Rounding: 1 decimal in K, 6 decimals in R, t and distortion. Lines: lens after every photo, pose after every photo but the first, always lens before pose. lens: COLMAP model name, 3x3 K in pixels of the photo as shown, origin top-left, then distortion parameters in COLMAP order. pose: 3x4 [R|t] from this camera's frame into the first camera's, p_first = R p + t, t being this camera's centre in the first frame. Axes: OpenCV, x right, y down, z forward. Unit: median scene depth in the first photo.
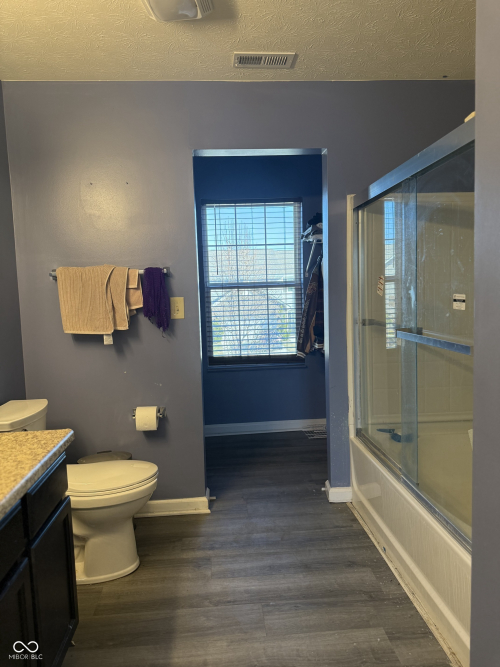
lens RADIAL K [[470.0, 0, 247.1], [0, 470.0, 335.5], [0, 0, 1]] dist [0.081769, -0.110027]
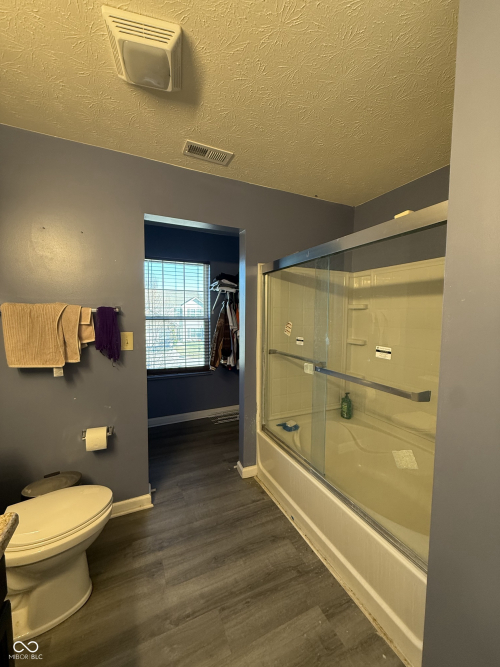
lens RADIAL K [[266.5, 0, 250.0], [0, 266.5, 333.5], [0, 0, 1]] dist [0.000088, 0.000374]
pose [[0.934551, 0.011892, 0.355631, -0.099363], [-0.002305, 0.999623, -0.027370, -0.061748], [-0.355823, 0.024759, 0.934225, 0.264963]]
